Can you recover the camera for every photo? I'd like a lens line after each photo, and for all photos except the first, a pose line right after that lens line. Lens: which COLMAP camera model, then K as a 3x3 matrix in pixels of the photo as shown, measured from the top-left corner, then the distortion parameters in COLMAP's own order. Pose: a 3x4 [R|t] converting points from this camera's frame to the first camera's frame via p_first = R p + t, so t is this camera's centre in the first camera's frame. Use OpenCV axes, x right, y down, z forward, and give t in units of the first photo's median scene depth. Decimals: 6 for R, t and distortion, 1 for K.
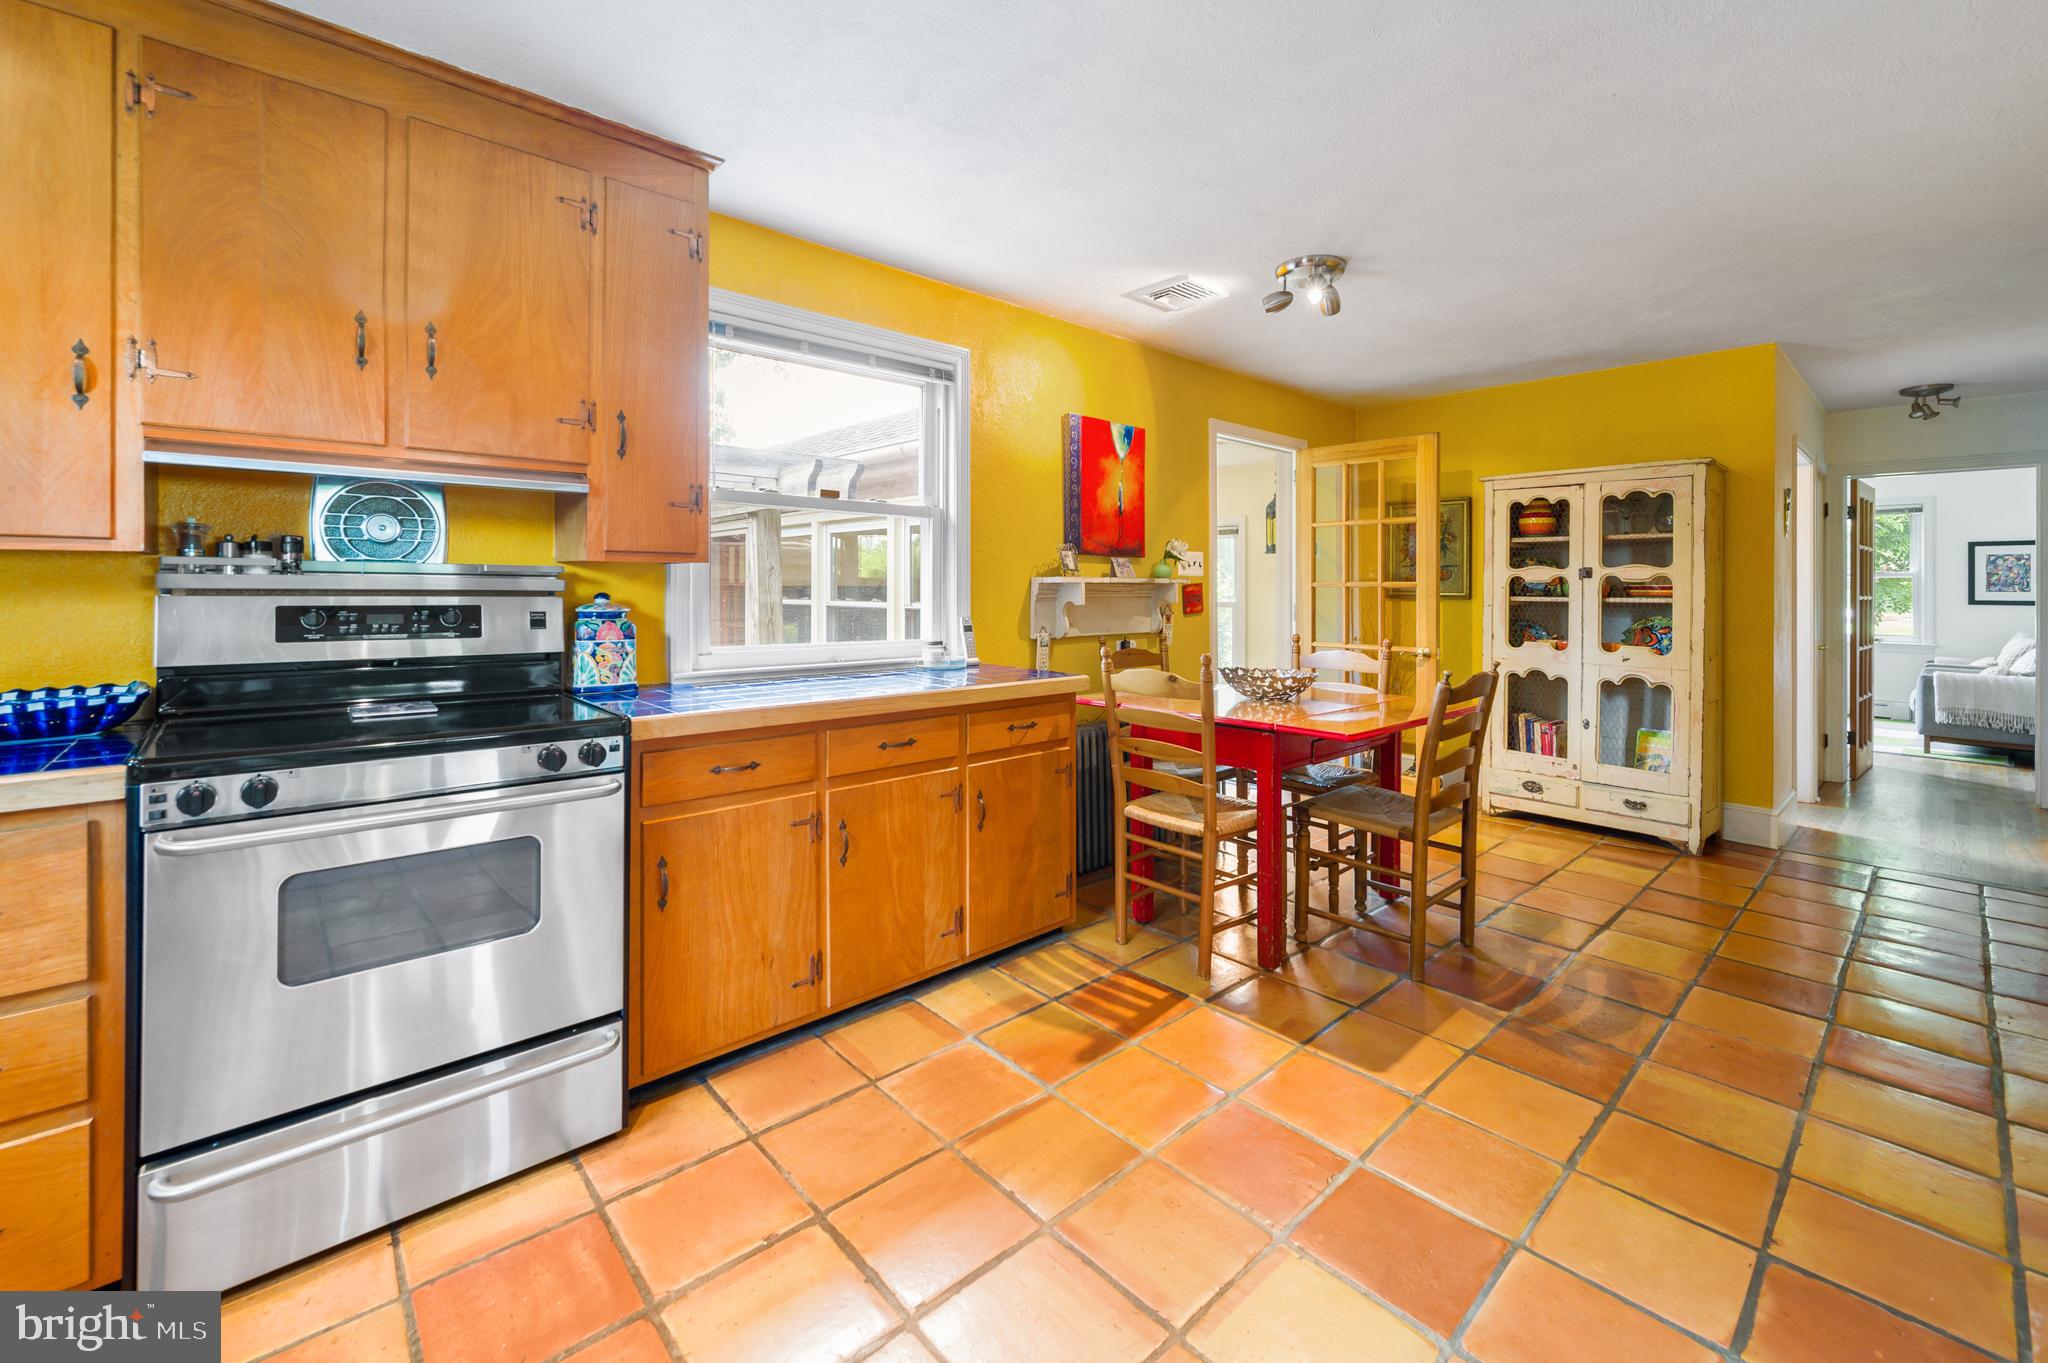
lens RADIAL K [[846.4, 0, 1032.9], [0, 846.4, 585.9], [0, 0, 1]] dist [0.000409, -0.000155]
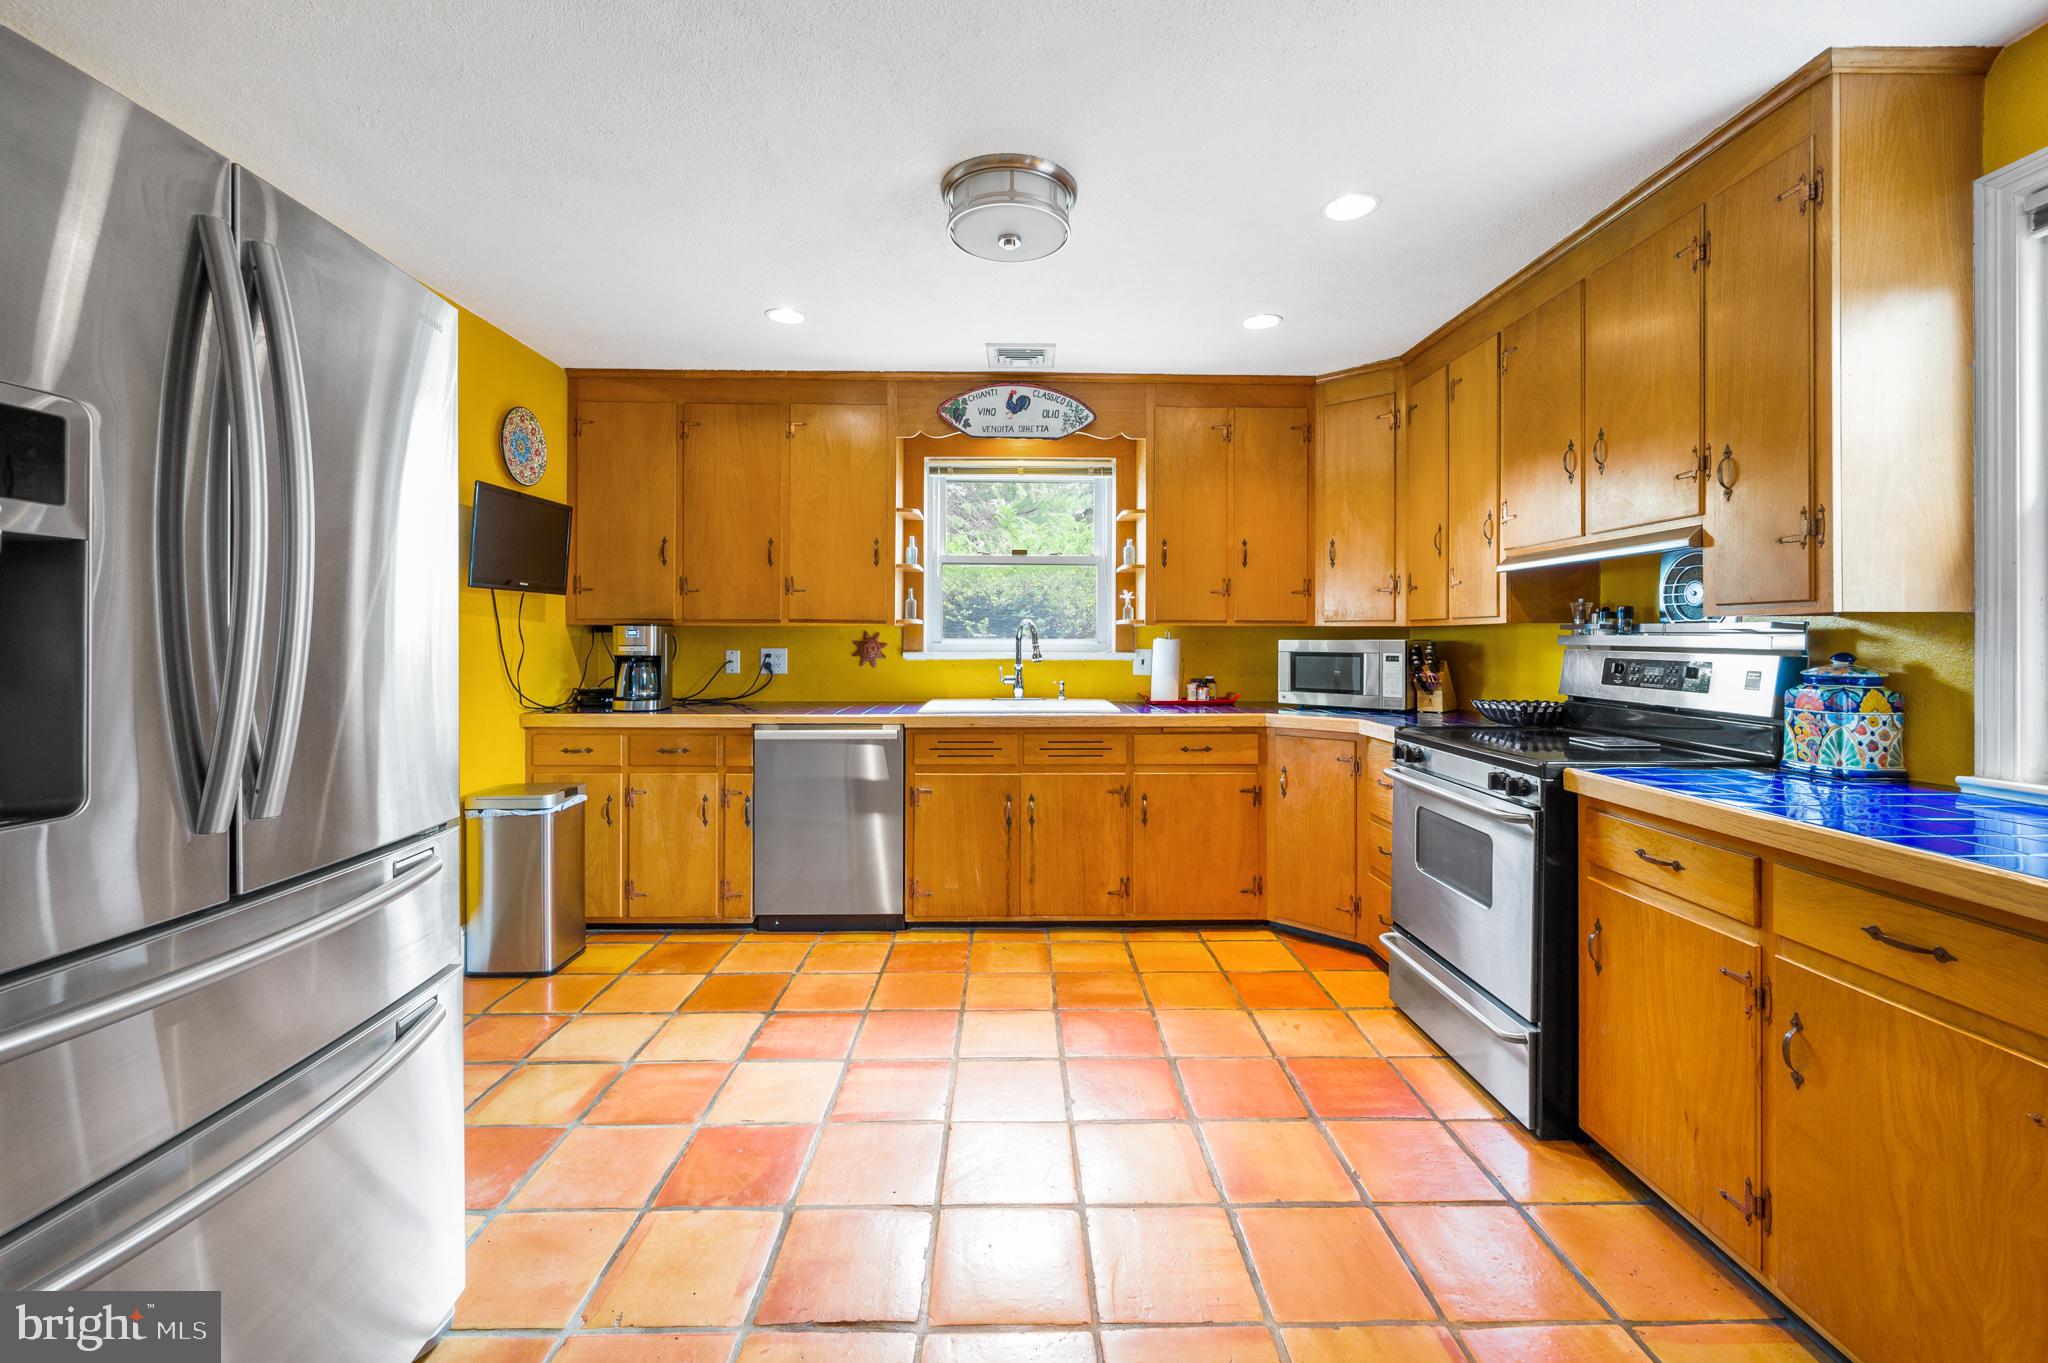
lens RADIAL K [[829.7, 0, 1029.7], [0, 829.7, 635.4], [0, 0, 1]] dist [-0.000344, 0.000141]
pose [[-0.656669, -0.009222, -0.754123, 0.671092], [-0.005362, 0.999957, -0.007559, 0.002154], [0.754160, -0.000920, -0.656690, 1.055451]]
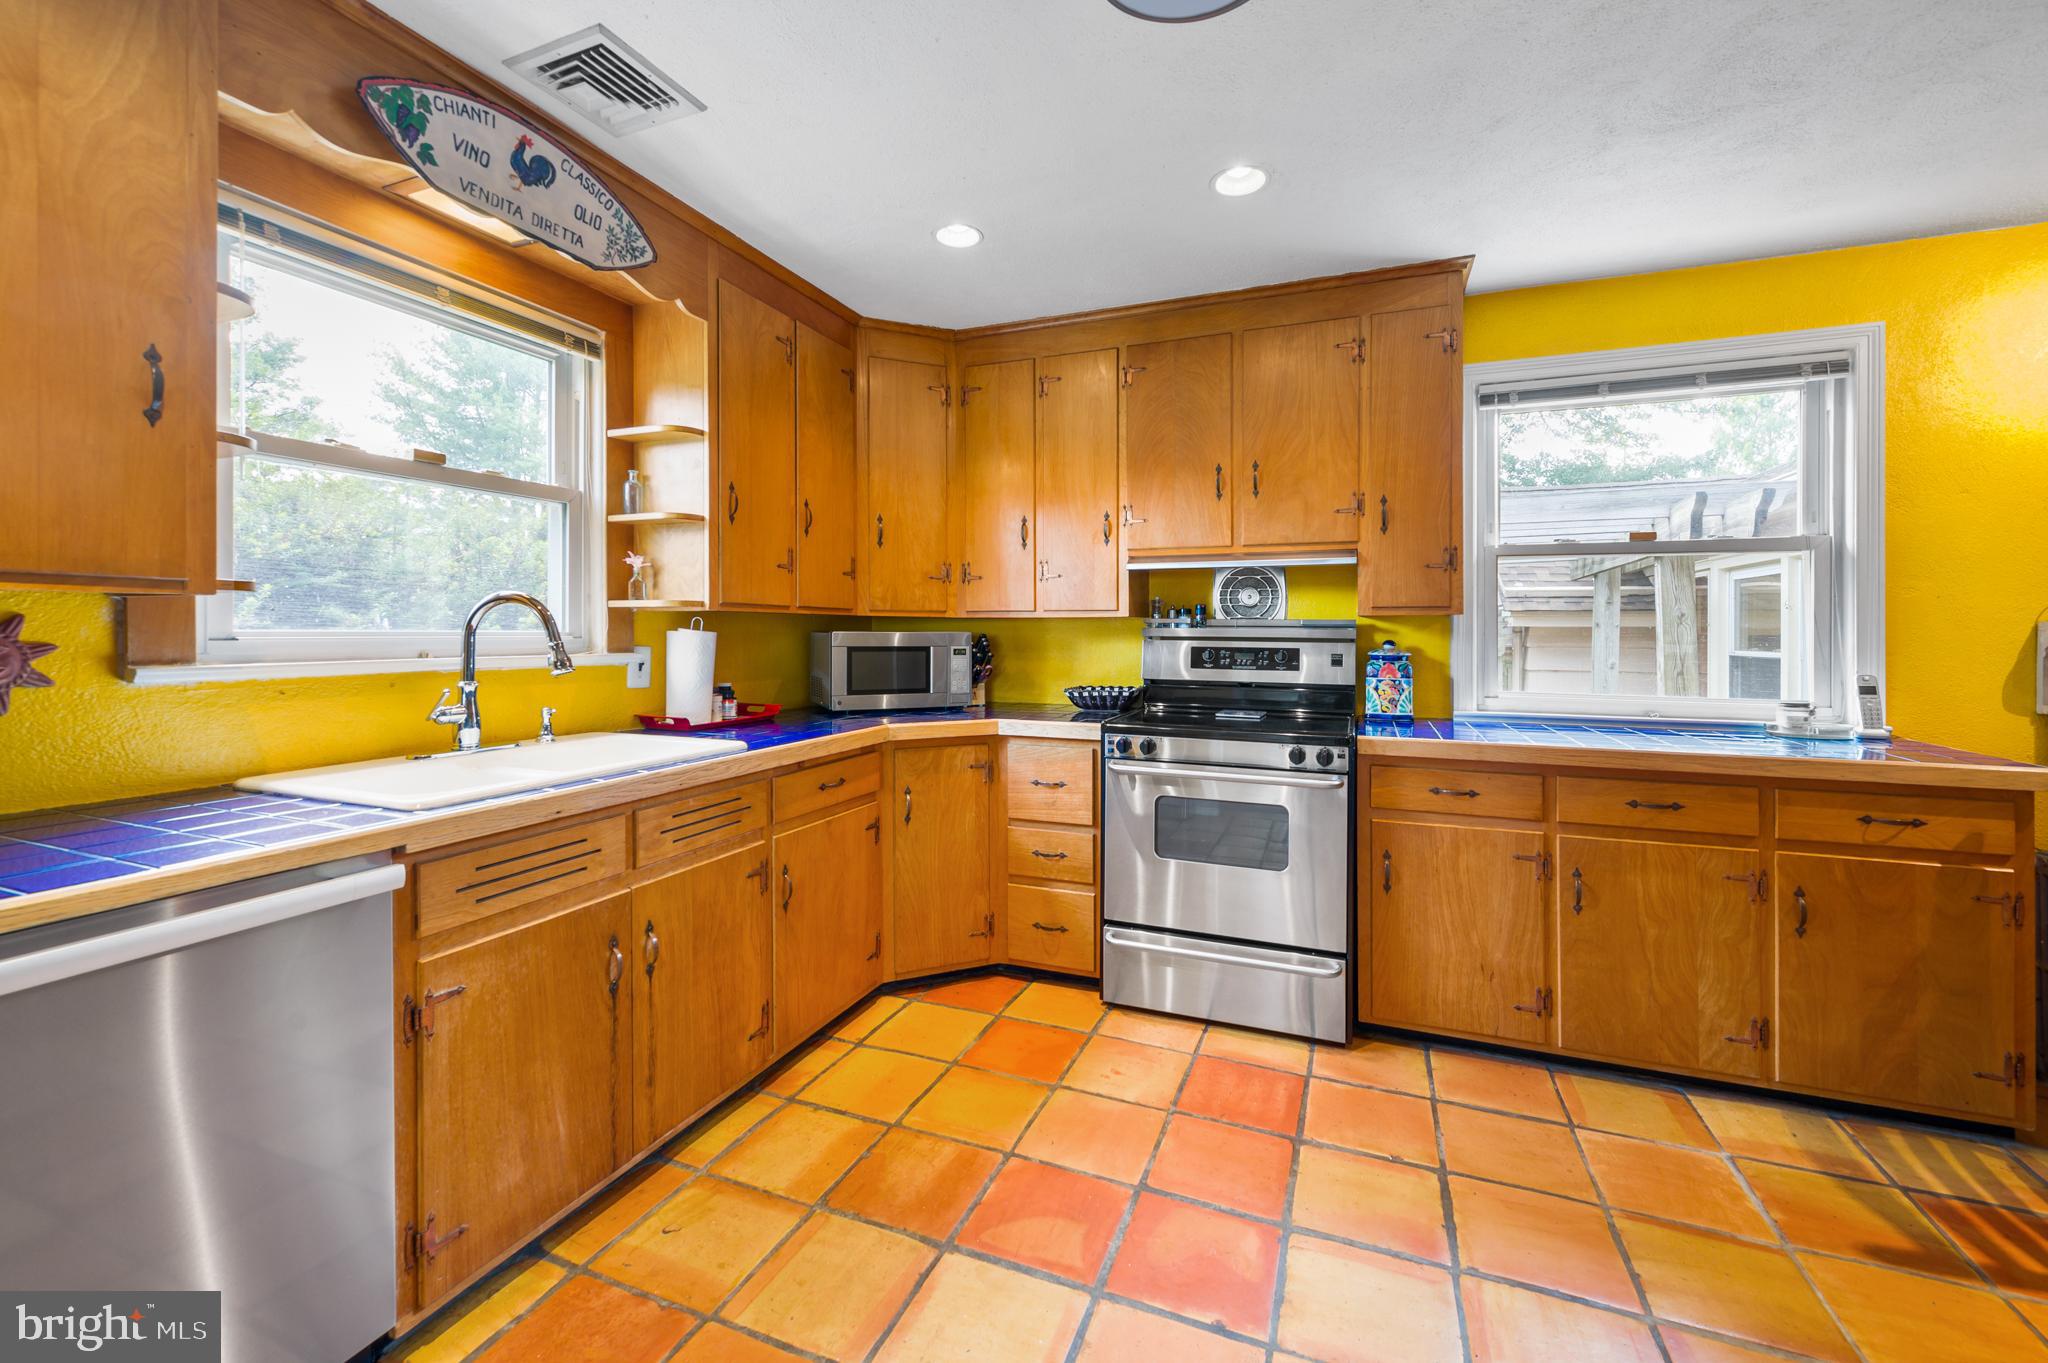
lens RADIAL K [[829.7, 0, 1029.7], [0, 829.7, 635.4], [0, 0, 1]] dist [-0.000344, 0.000141]
pose [[0.437859, 0.000231, -0.899044, 0.405813], [0.000214, 1.000000, 0.000361, 0.000622], [0.899044, -0.000350, 0.437859, -0.014117]]
